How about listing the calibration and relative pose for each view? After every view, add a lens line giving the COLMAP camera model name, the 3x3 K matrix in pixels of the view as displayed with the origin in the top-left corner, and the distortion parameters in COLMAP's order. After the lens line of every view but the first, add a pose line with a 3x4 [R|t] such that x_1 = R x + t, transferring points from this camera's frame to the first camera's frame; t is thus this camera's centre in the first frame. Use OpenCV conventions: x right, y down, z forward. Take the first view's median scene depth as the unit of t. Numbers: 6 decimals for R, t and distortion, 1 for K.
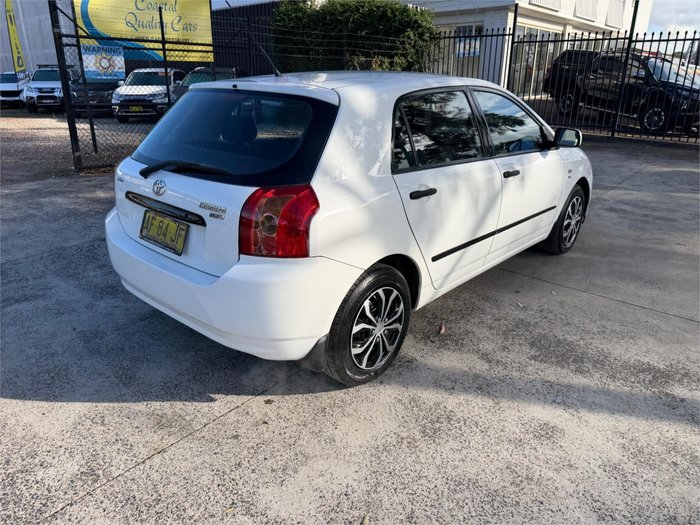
lens RADIAL K [[495.3, 0, 344.9], [0, 495.3, 256.7], [0, 0, 1]] dist [0.026260, -0.036837]
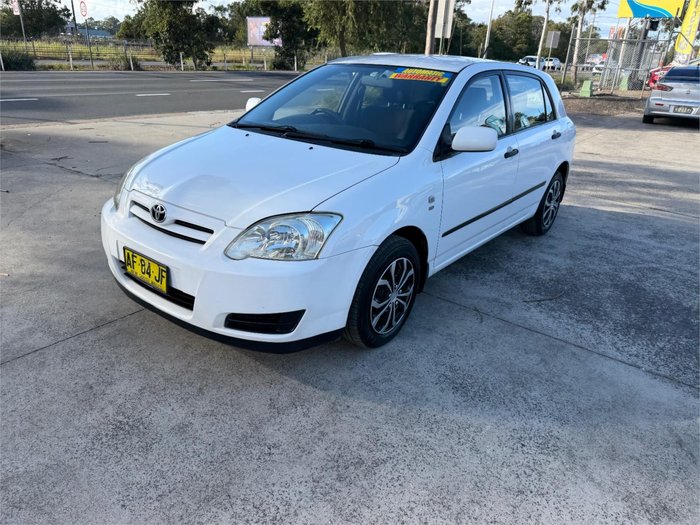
lens RADIAL K [[497.3, 0, 344.1], [0, 497.3, 260.8], [0, 0, 1]] dist [0.012896, -0.019395]
pose [[-0.996330, -0.032626, -0.079136, 0.412072], [-0.077678, 0.733010, 0.675768, -0.913596], [0.035960, 0.679435, -0.732854, 2.507480]]
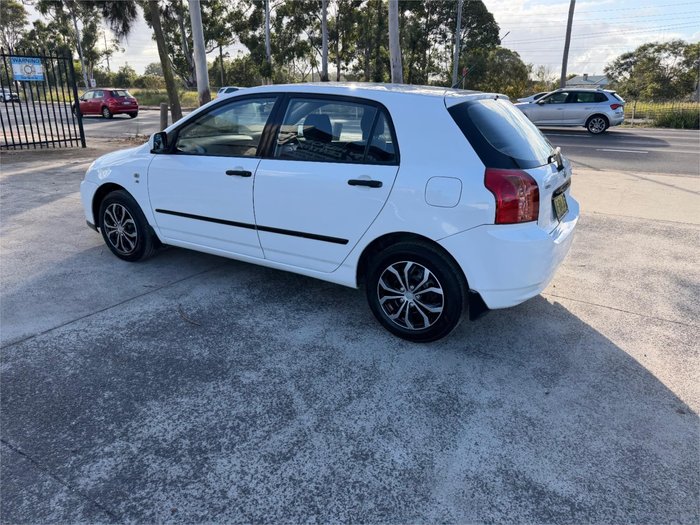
lens RADIAL K [[495.3, 0, 344.9], [0, 495.3, 256.7], [0, 0, 1]] dist [0.026260, -0.036837]
pose [[-0.187291, -0.318725, 0.929159, -1.274209], [0.323577, 0.873087, 0.364714, -0.500740], [-0.927481, 0.368962, -0.060389, 1.384746]]
